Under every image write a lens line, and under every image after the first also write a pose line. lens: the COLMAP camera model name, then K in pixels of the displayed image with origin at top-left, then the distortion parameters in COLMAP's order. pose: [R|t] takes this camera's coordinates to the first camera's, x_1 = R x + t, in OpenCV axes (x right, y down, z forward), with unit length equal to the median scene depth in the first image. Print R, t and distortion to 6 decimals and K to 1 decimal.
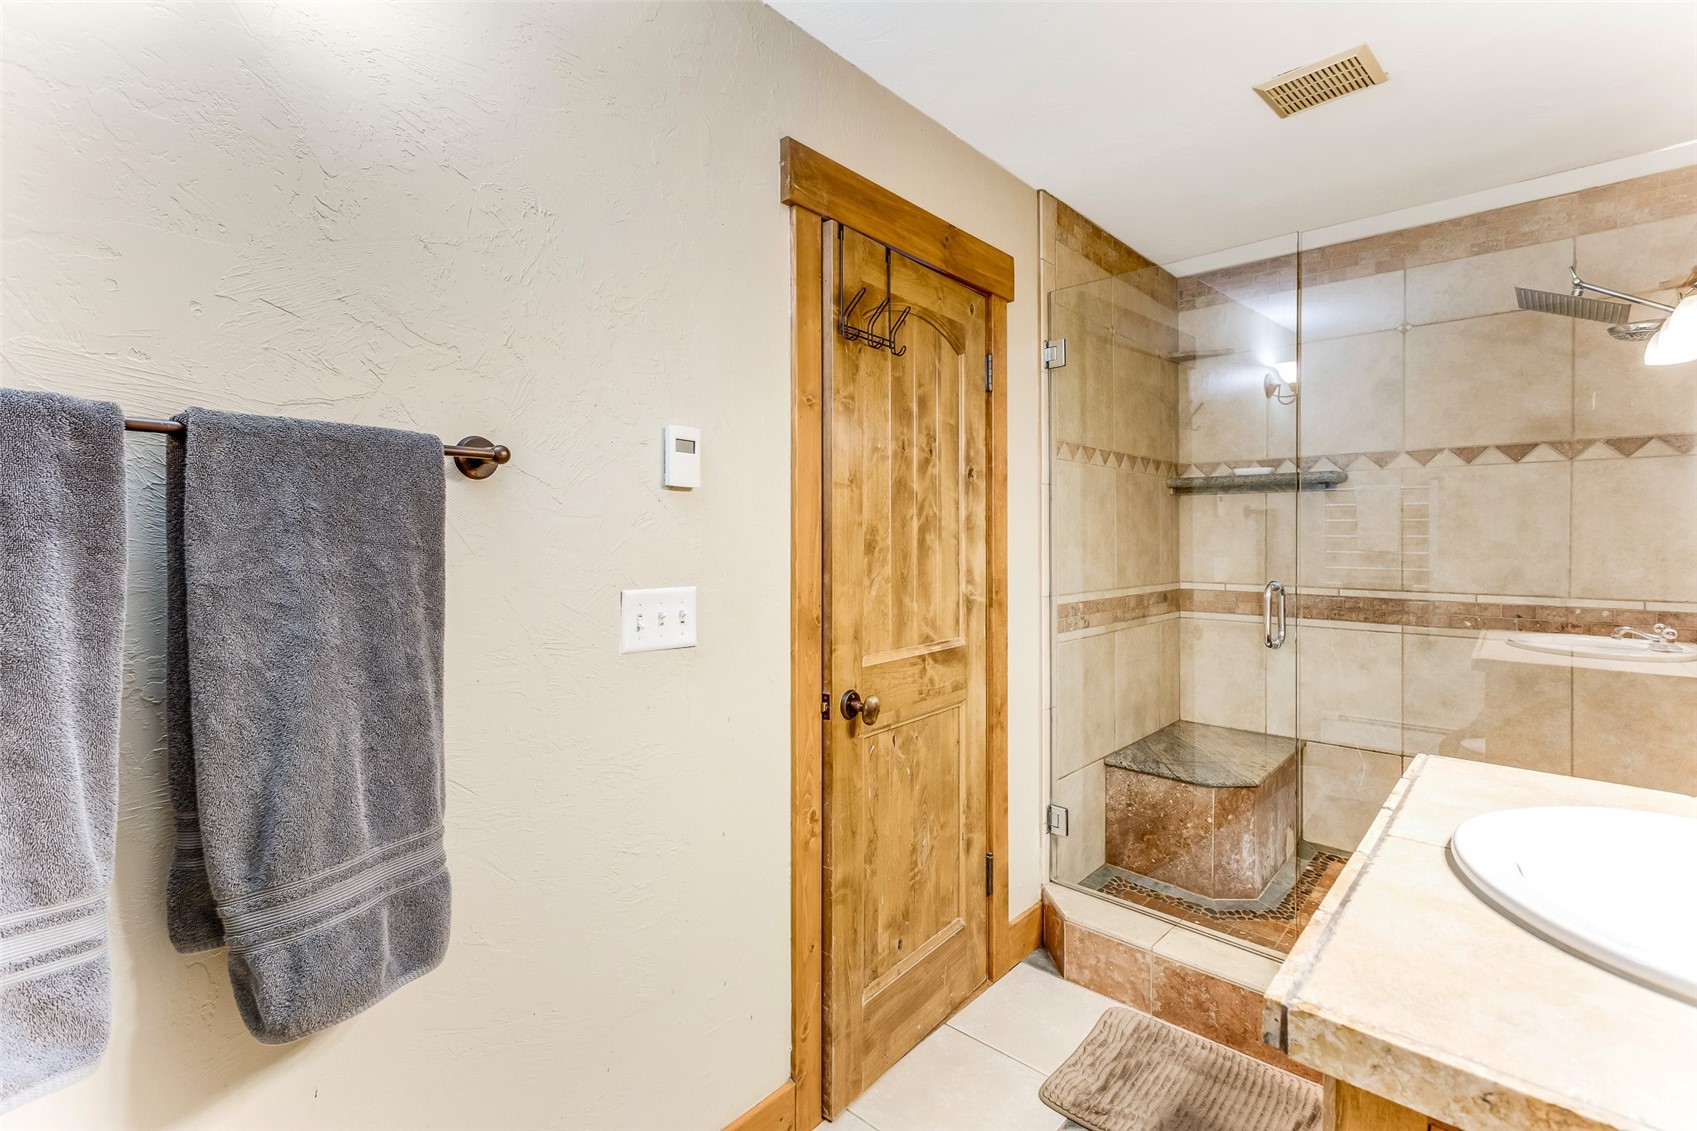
lens RADIAL K [[769.7, 0, 847.6], [0, 769.7, 538.1], [0, 0, 1]] dist [0.016416, -0.000192]
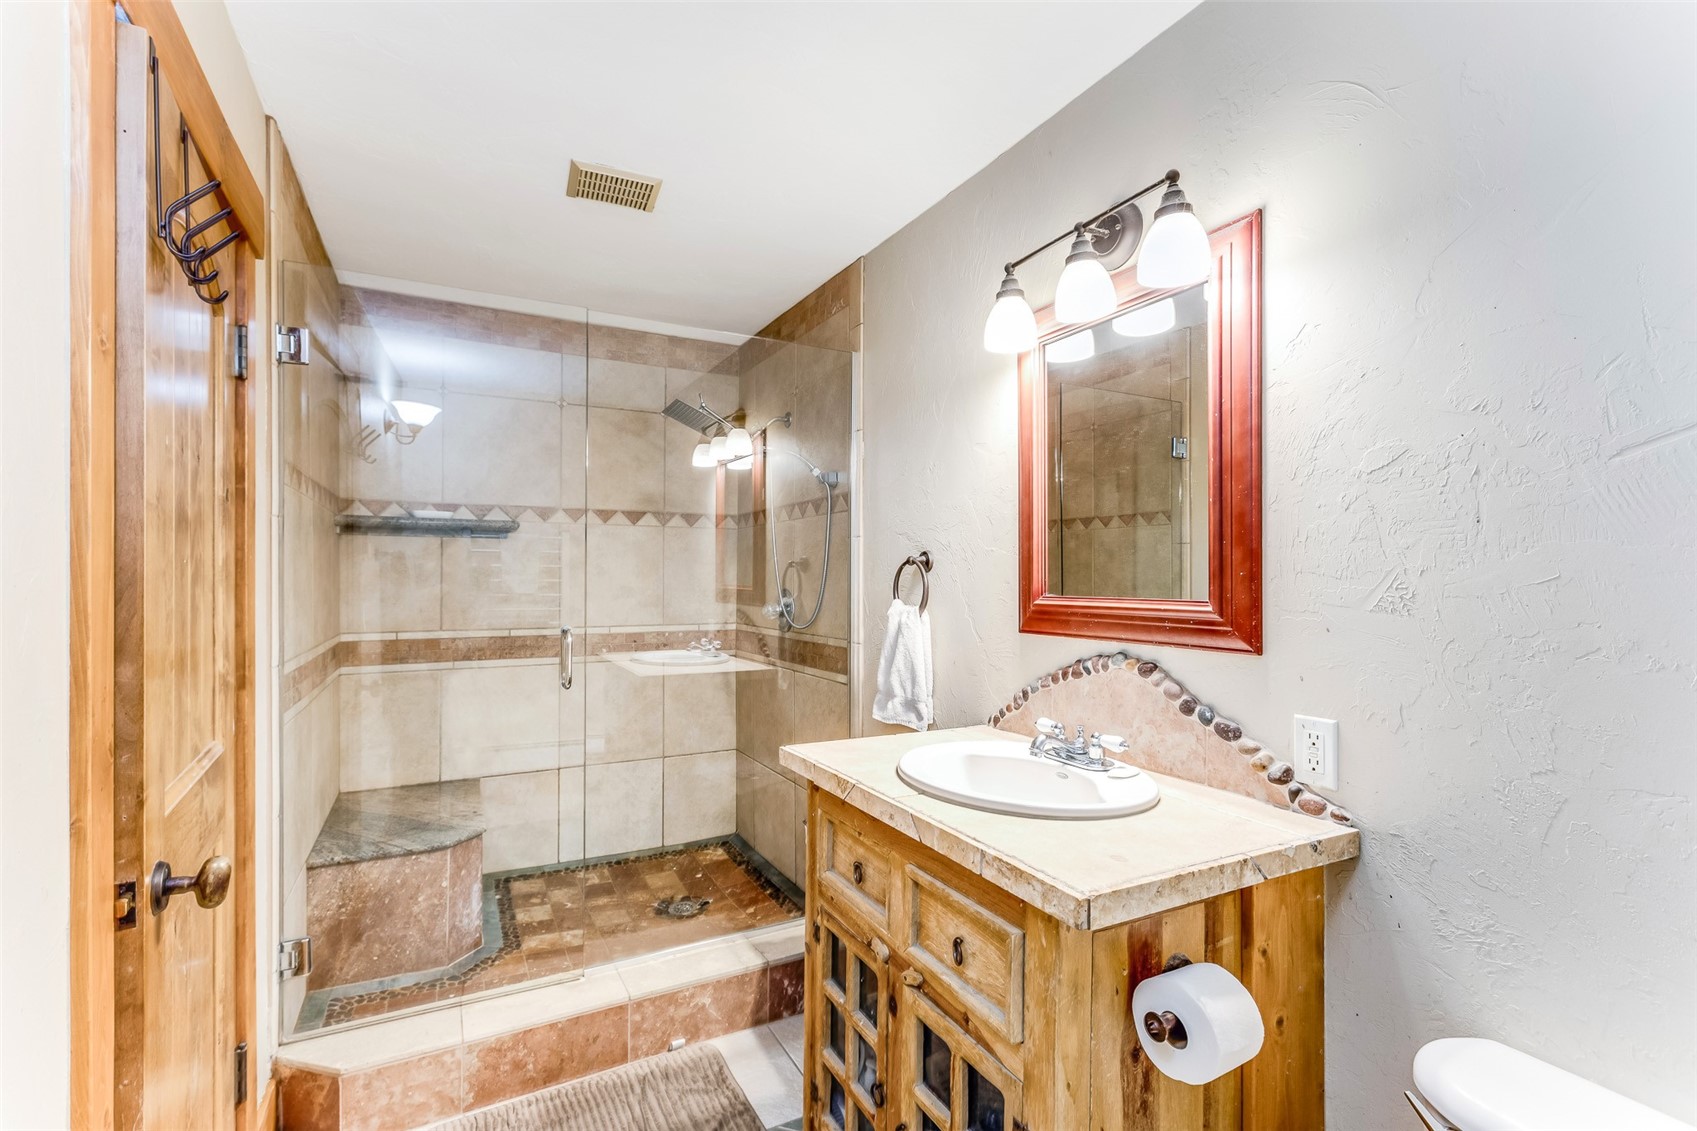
lens RADIAL K [[769.1, 0, 847.0], [0, 769.1, 573.5], [0, 0, 1]] dist [0.011556, 0.000067]
pose [[0.344913, 0.002629, 0.938631, -0.247929], [0.000047, 0.999996, -0.002819, -0.011138], [-0.938635, 0.001017, 0.344911, 0.214865]]
